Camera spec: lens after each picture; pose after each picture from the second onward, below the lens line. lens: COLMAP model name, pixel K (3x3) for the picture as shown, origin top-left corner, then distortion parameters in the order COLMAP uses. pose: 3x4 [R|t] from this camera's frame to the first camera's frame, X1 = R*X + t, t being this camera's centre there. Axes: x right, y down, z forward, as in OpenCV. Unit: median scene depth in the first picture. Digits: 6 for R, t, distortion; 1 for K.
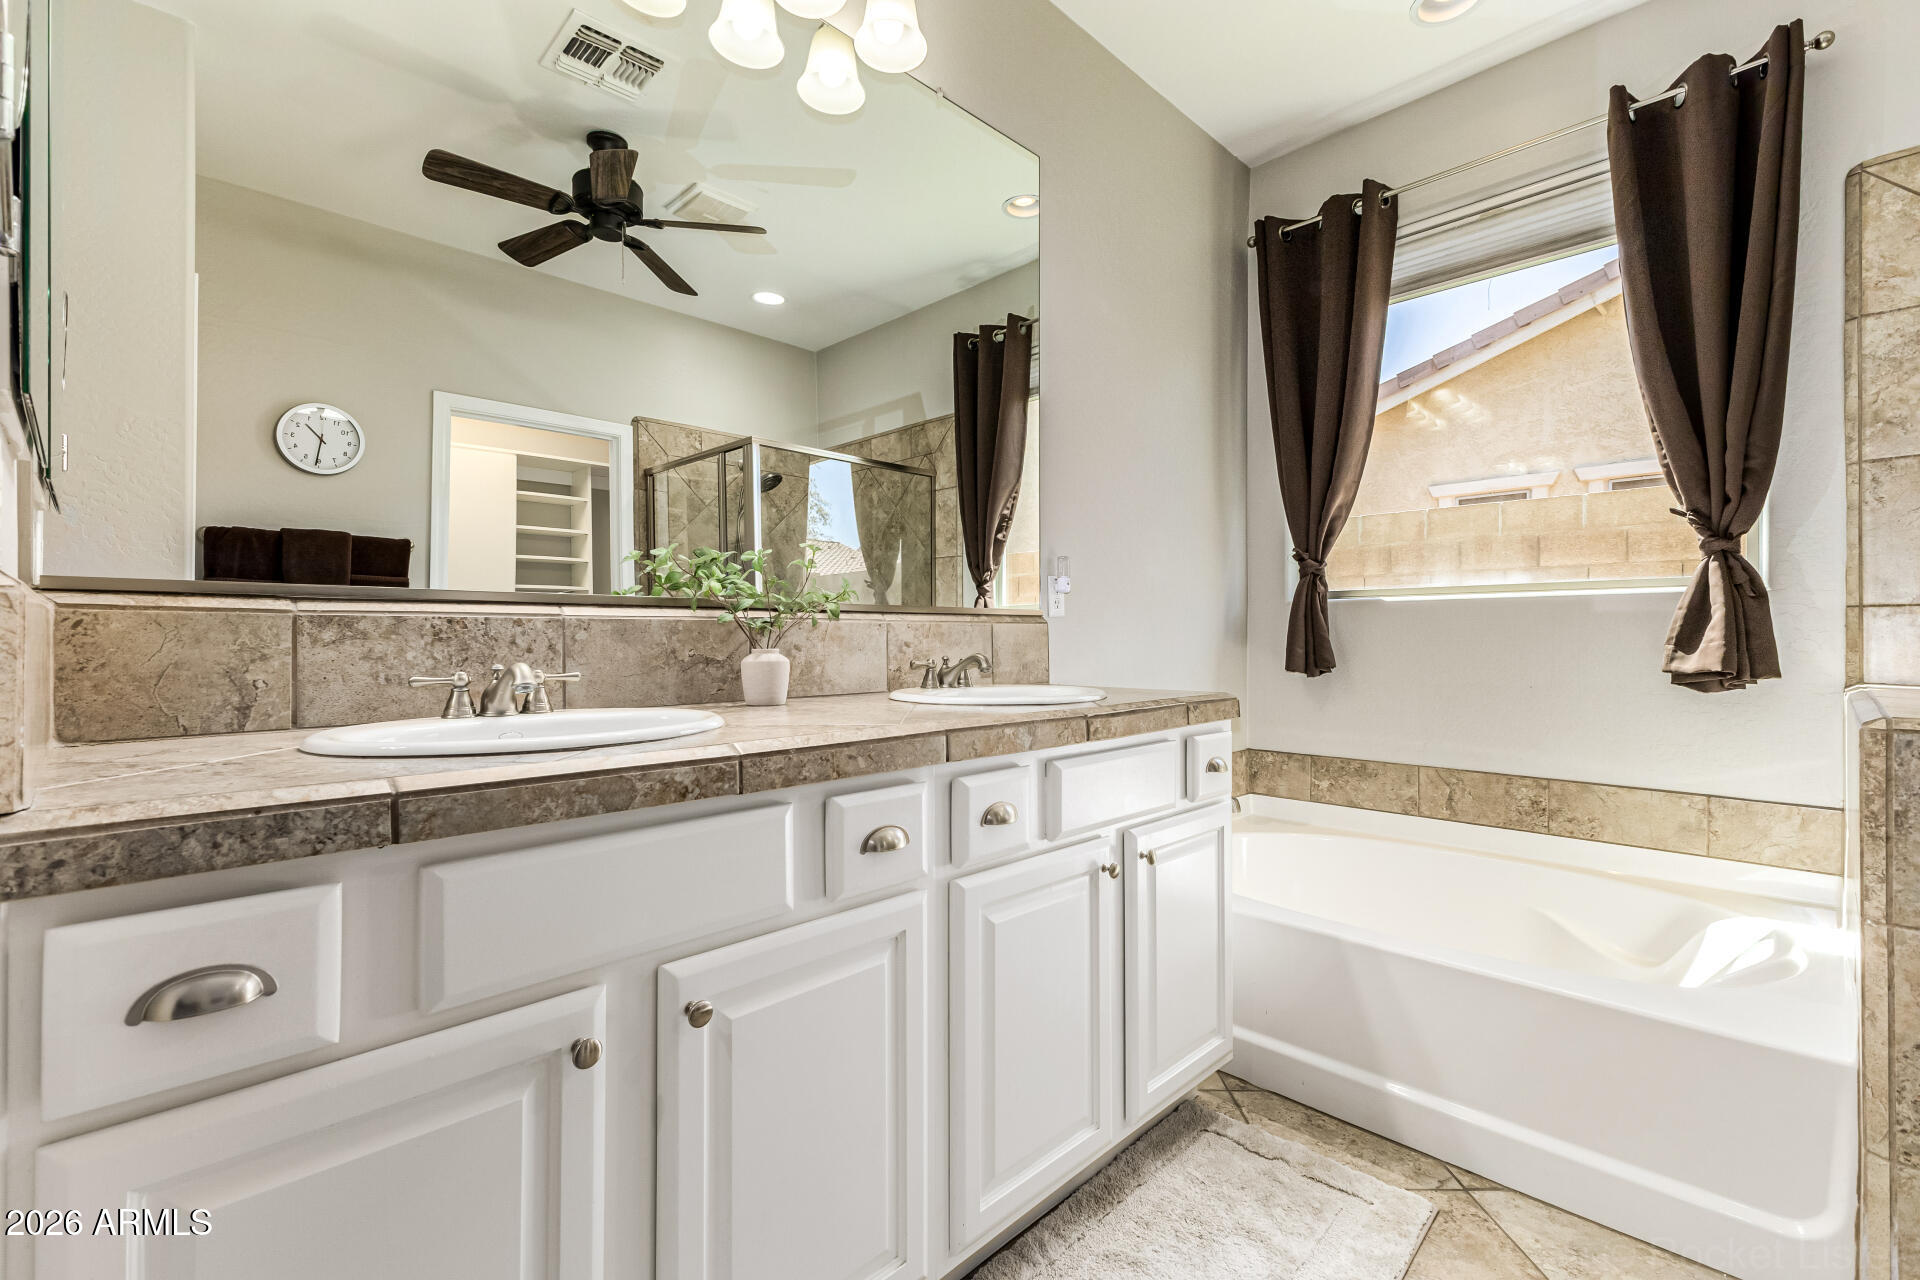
lens RADIAL K [[840.2, 0, 960.0], [0, 840.2, 640.0], [0, 0, 1]] dist [0.020928, -0.000141]
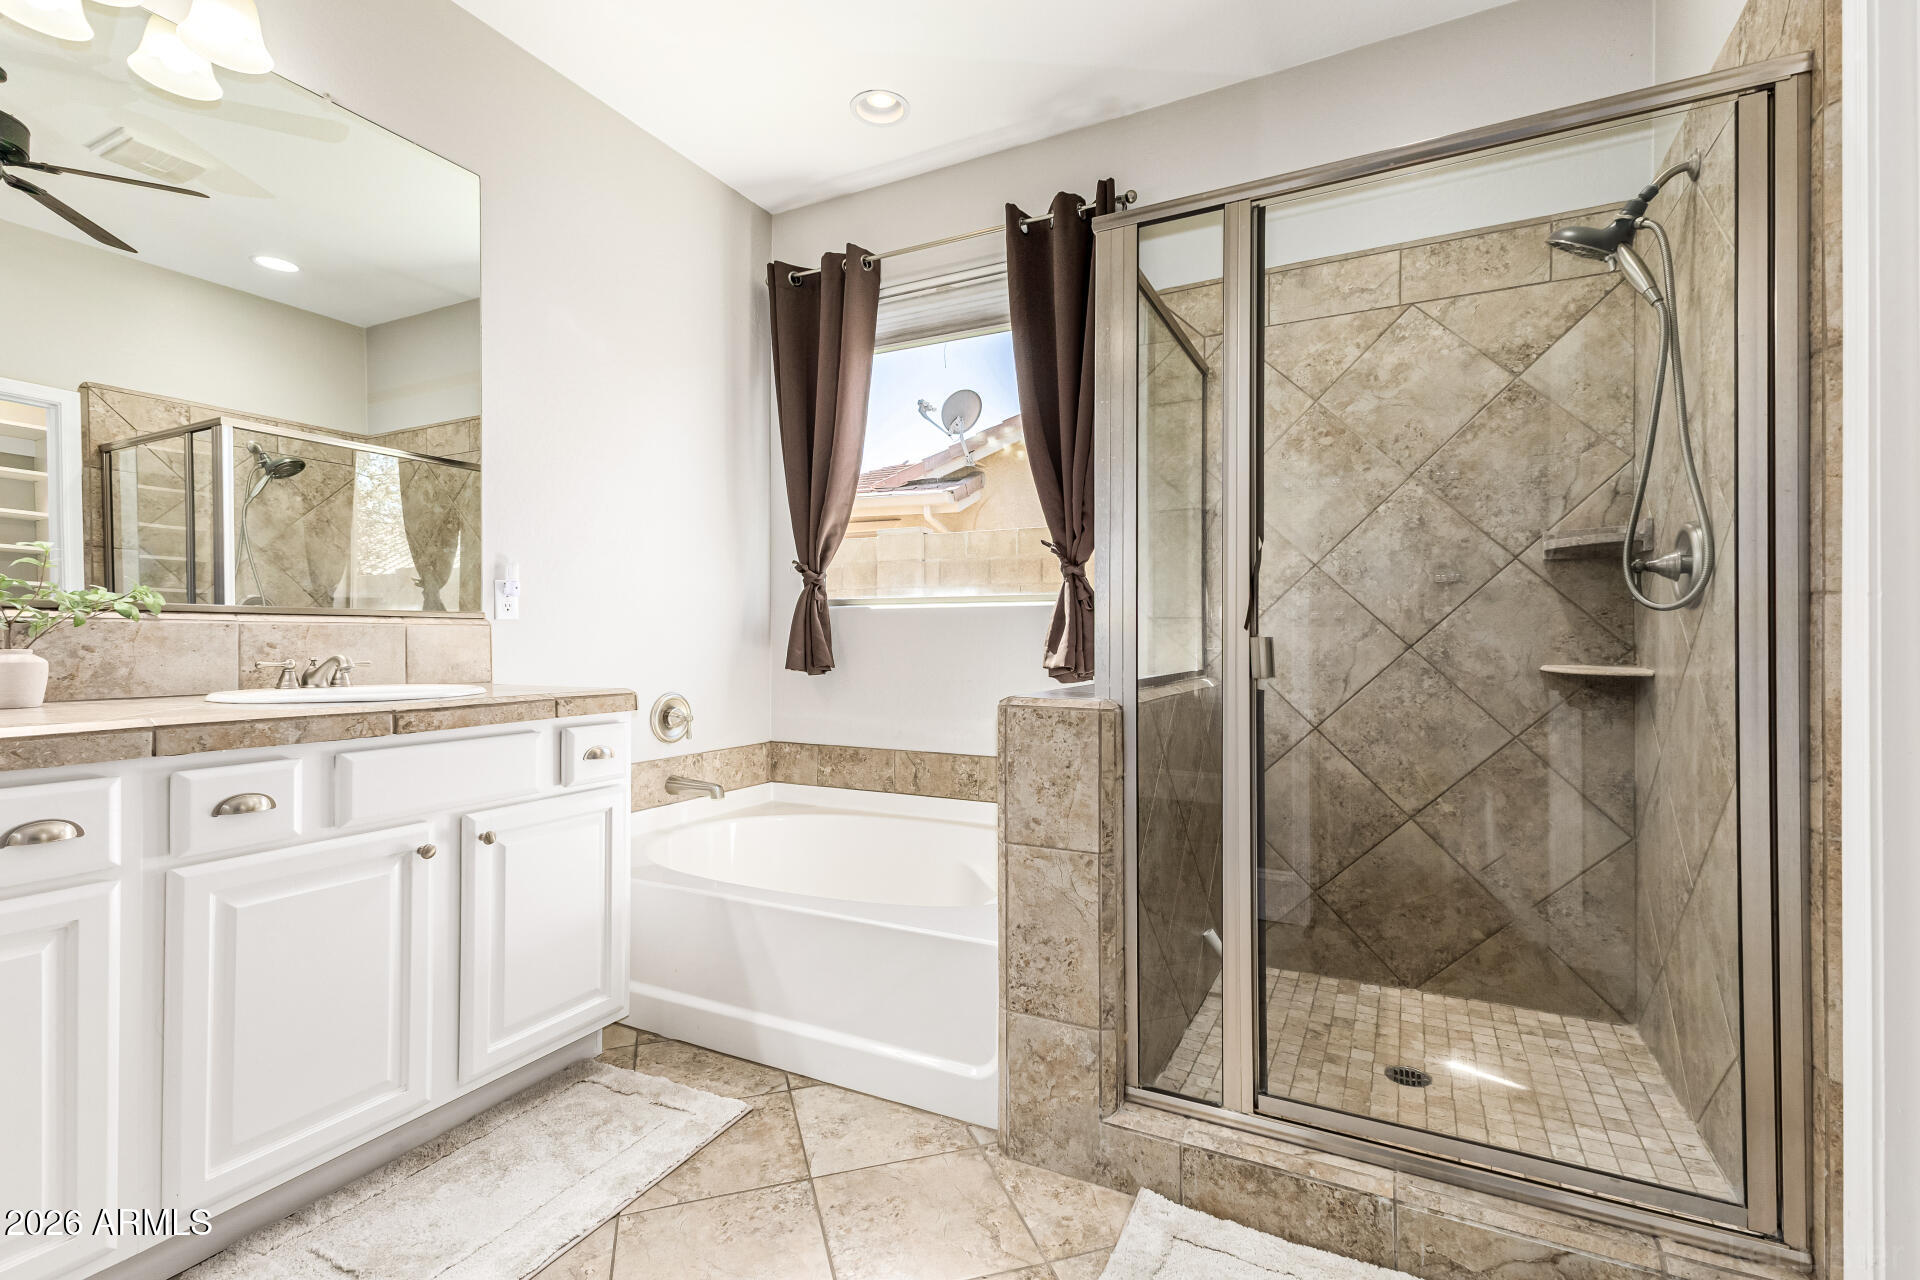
lens RADIAL K [[842.0, 0, 962.8], [0, 842.0, 643.1], [0, 0, 1]] dist [0.015579, 0.000026]
pose [[0.953117, 0.001610, 0.302599, 0.336446], [-0.001458, 0.999999, -0.000728, 0.001760], [-0.302600, 0.000252, 0.953118, -0.169764]]
